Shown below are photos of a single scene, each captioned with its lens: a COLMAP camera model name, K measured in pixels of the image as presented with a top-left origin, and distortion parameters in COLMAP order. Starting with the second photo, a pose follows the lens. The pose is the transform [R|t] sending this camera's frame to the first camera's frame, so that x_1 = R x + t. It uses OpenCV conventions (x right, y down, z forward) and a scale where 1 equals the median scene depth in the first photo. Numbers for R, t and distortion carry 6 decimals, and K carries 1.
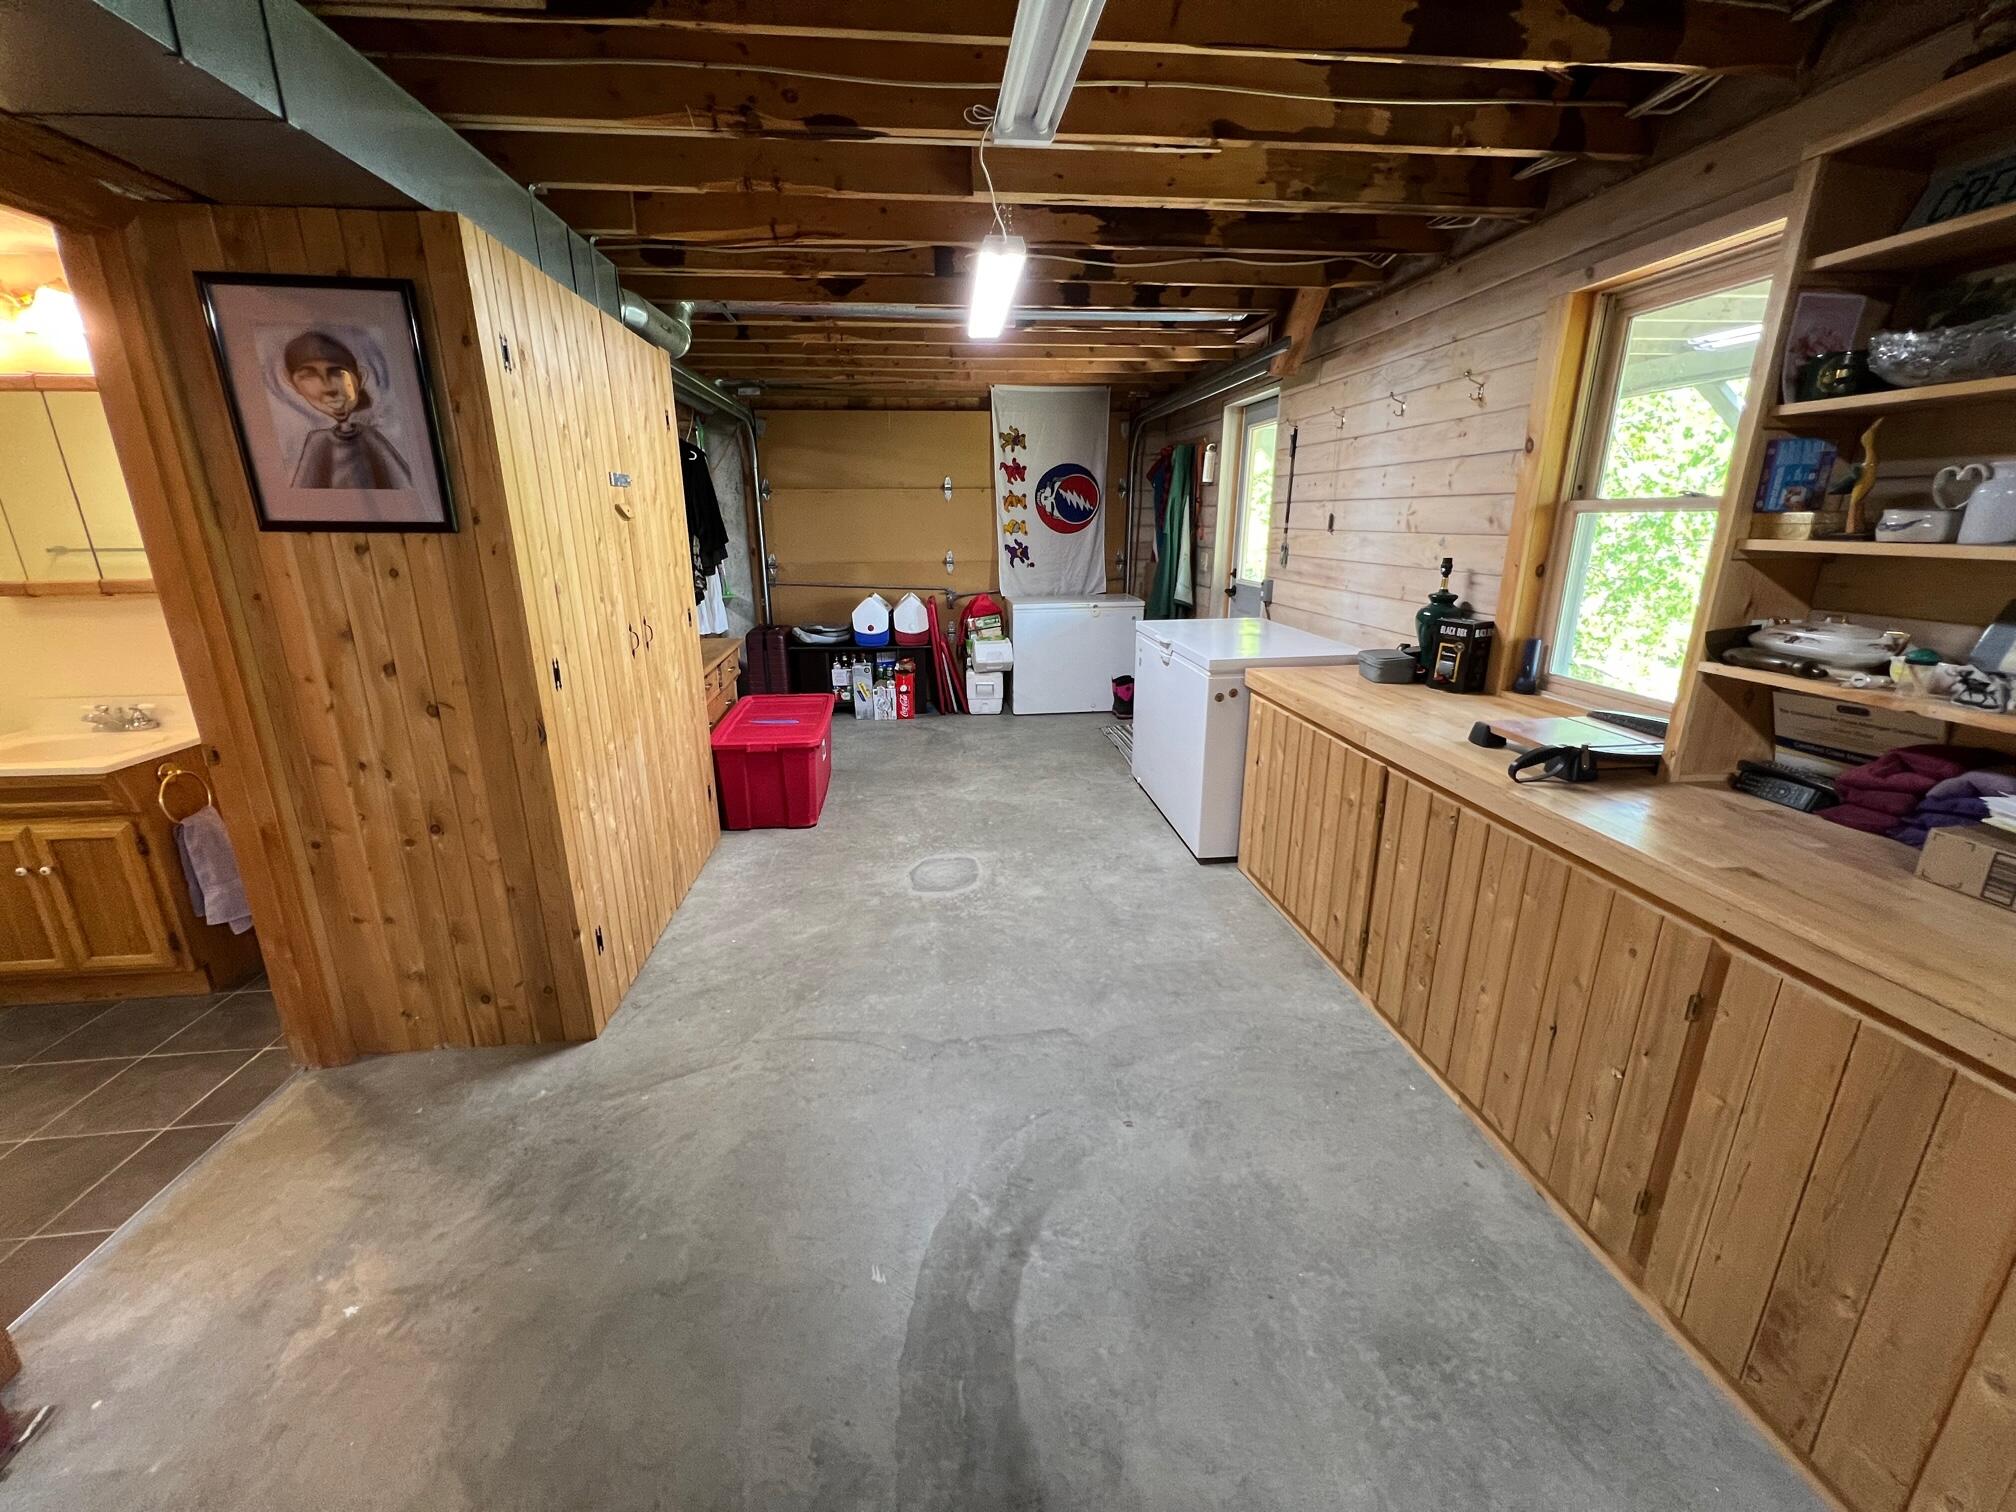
lens RADIAL K [[806.4, 0, 999.1], [0, 806.4, 752.7], [0, 0, 1]] dist [-0.001223, 0.000534]
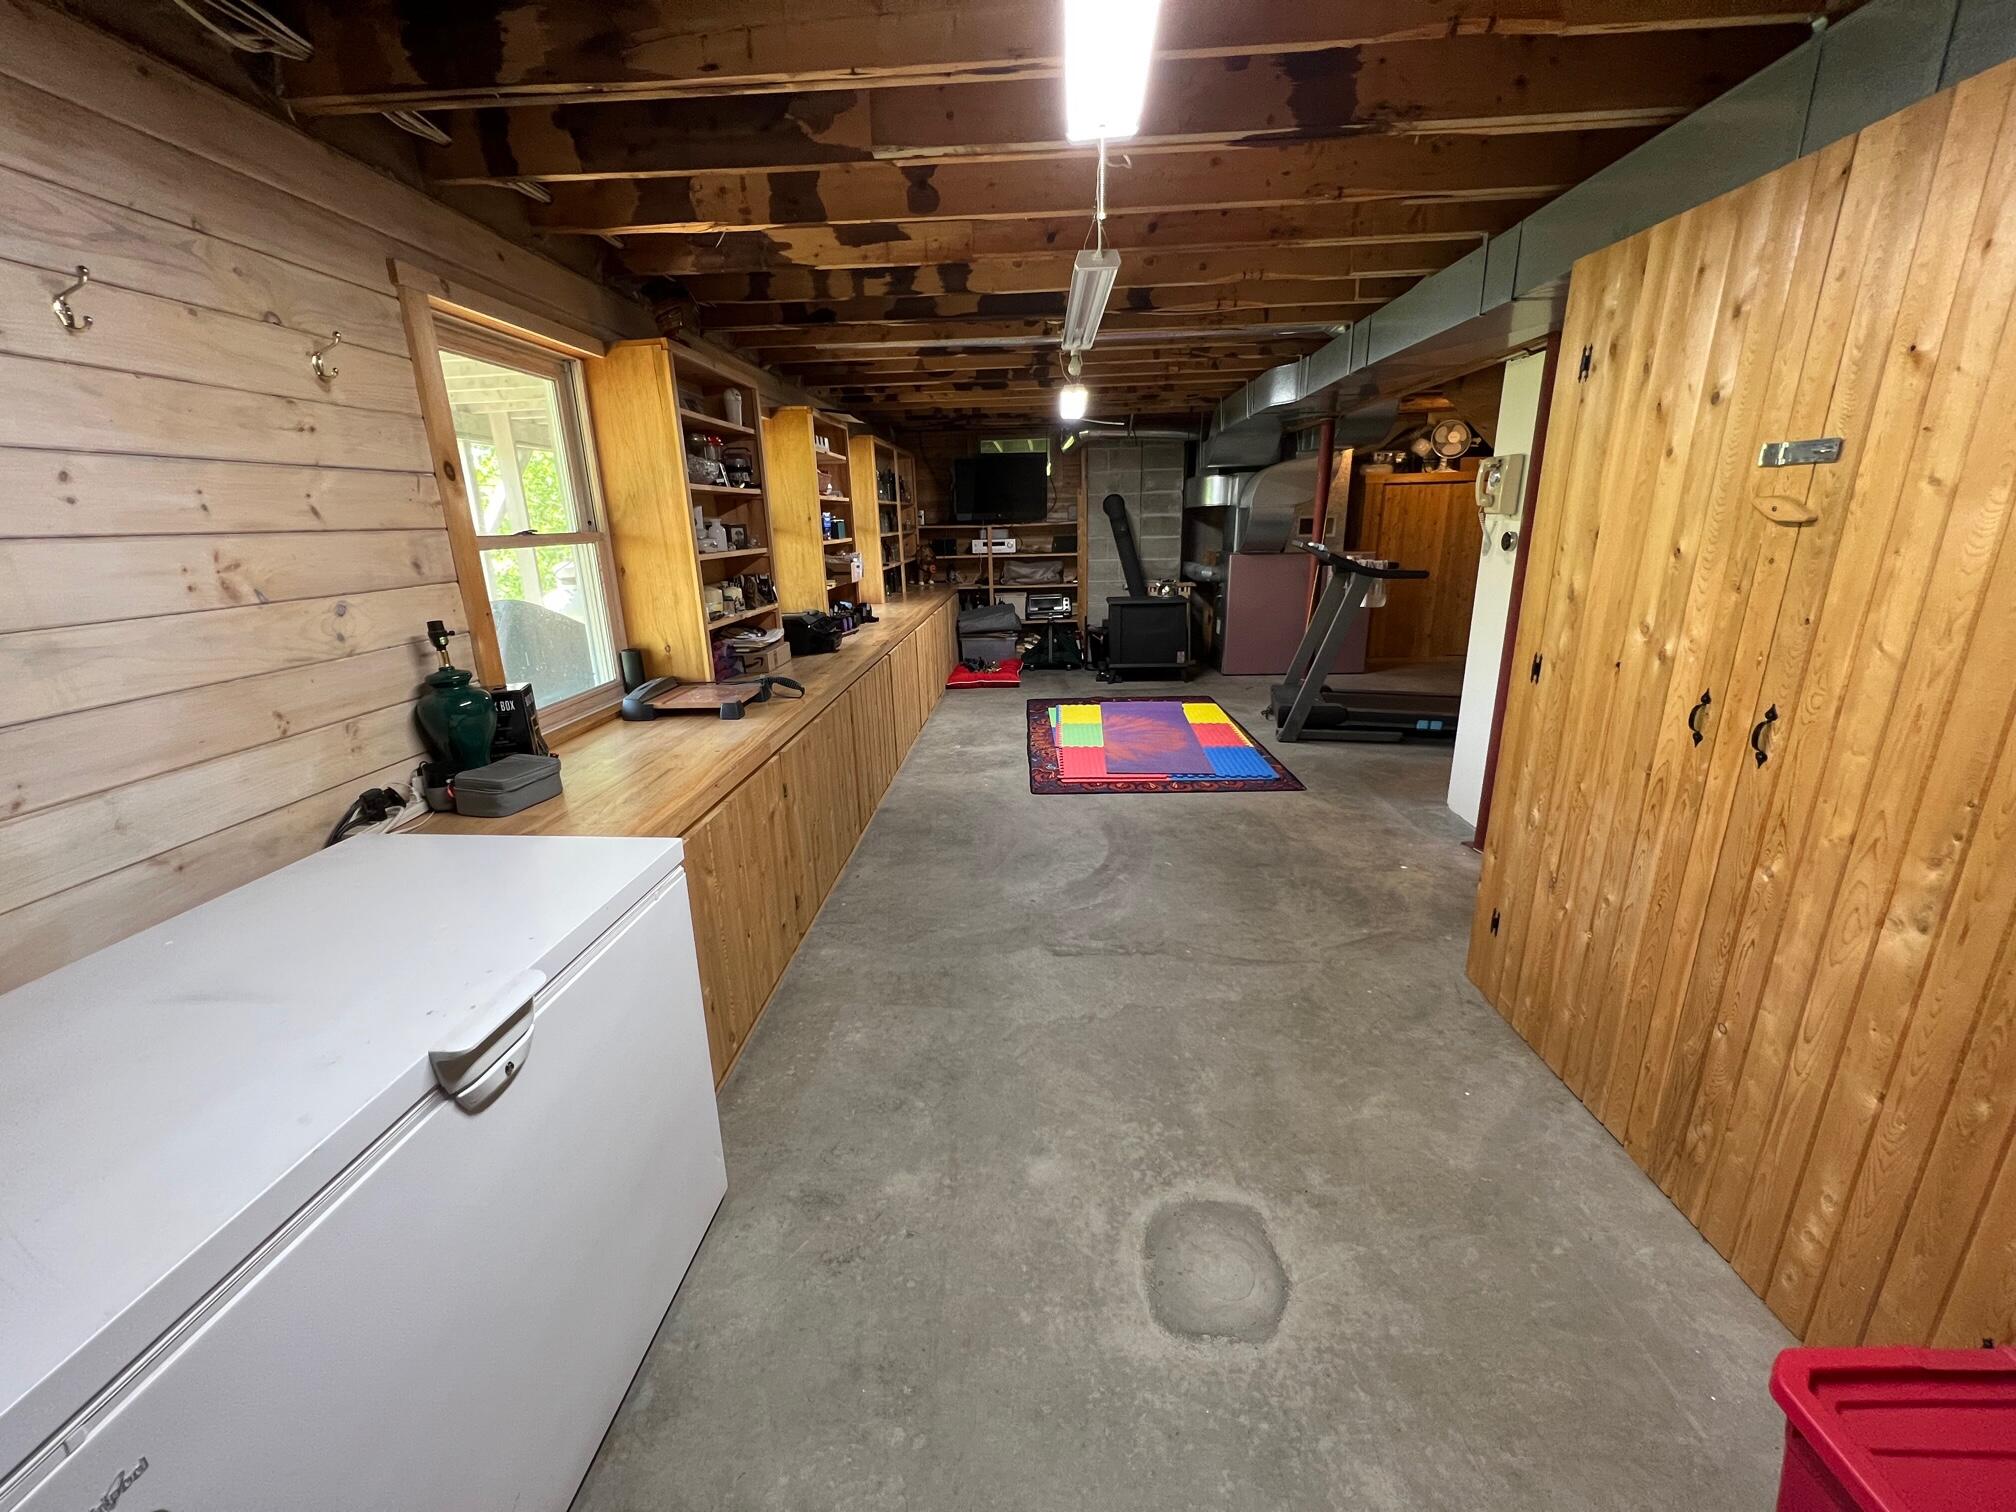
lens RADIAL K [[806.4, 0, 999.4], [0, 806.4, 749.2], [0, 0, 1]] dist [-0.001223, 0.000534]
pose [[-0.987962, -0.010251, 0.154354, -0.013823], [0.074137, 0.844377, 0.530595, -0.428249], [-0.135772, 0.535652, -0.833453, 1.403887]]
